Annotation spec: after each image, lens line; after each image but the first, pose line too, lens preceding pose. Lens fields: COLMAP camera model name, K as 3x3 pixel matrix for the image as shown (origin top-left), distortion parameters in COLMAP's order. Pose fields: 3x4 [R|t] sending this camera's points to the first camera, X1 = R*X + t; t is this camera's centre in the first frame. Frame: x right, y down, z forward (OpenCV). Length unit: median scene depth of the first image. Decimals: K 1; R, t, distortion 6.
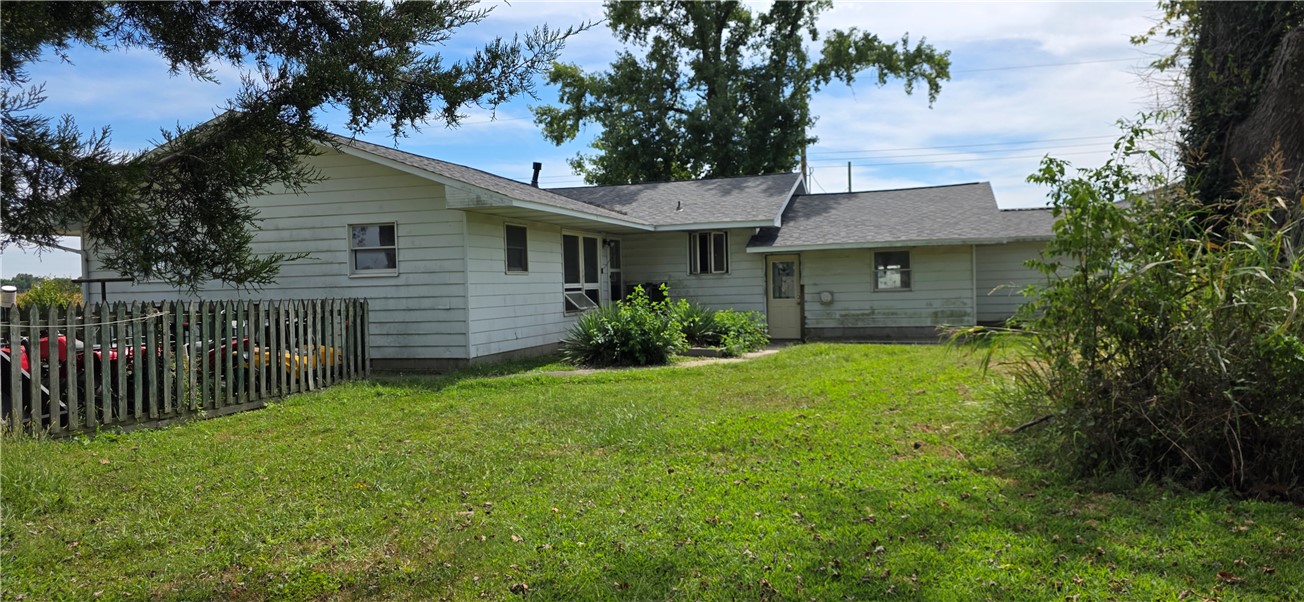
lens RADIAL K [[943.7, 0, 652.0], [0, 943.7, 301.0], [0, 0, 1]] dist [0.028515, -0.000964]
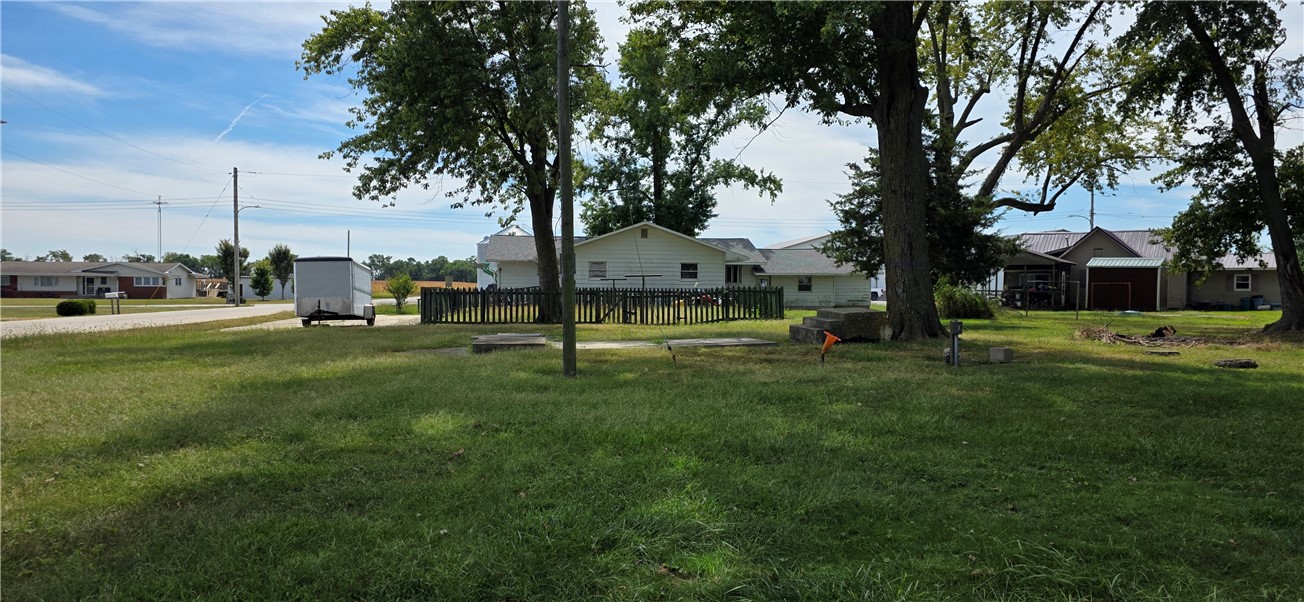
lens RADIAL K [[943.7, 0, 652.0], [0, 943.7, 301.0], [0, 0, 1]] dist [0.028515, -0.000964]
pose [[0.915363, 0.026343, 0.401767, -0.709926], [-0.025516, 0.999647, -0.007411, 0.026301], [-0.401821, -0.003468, 0.915712, -0.723929]]
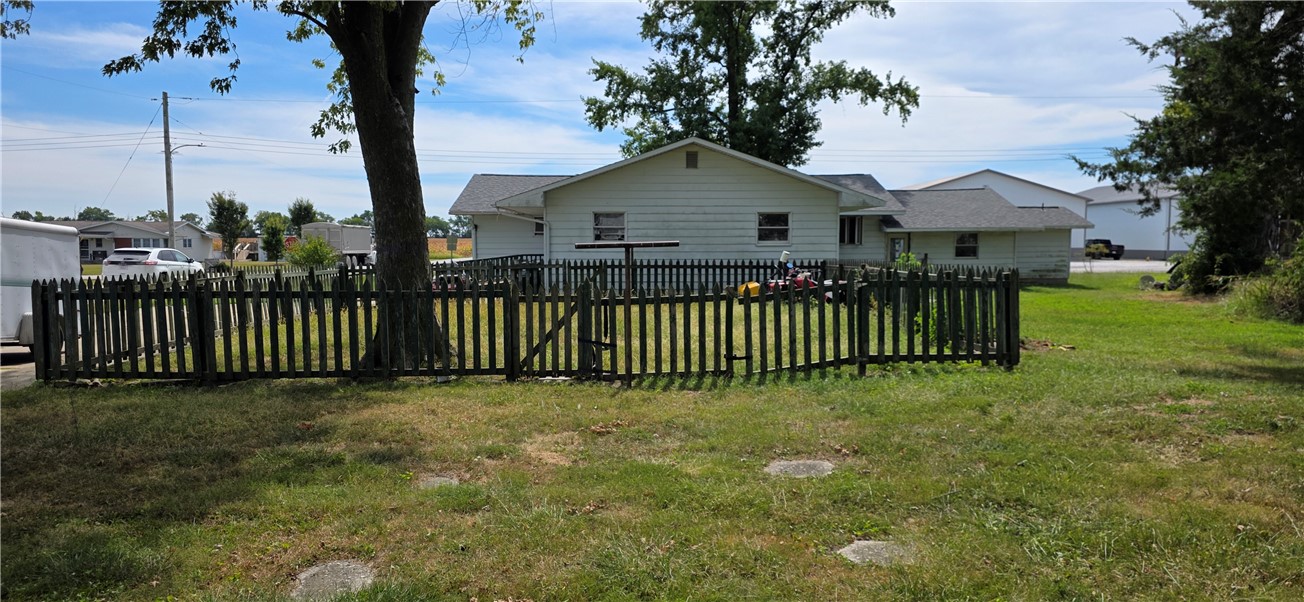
lens RADIAL K [[943.7, 0, 652.0], [0, 943.7, 301.0], [0, 0, 1]] dist [0.028515, -0.000964]
pose [[0.951707, 0.004968, 0.306968, -0.450410], [-0.019158, 0.998881, 0.043230, 0.001150], [-0.306410, -0.047024, 0.950737, -0.211980]]
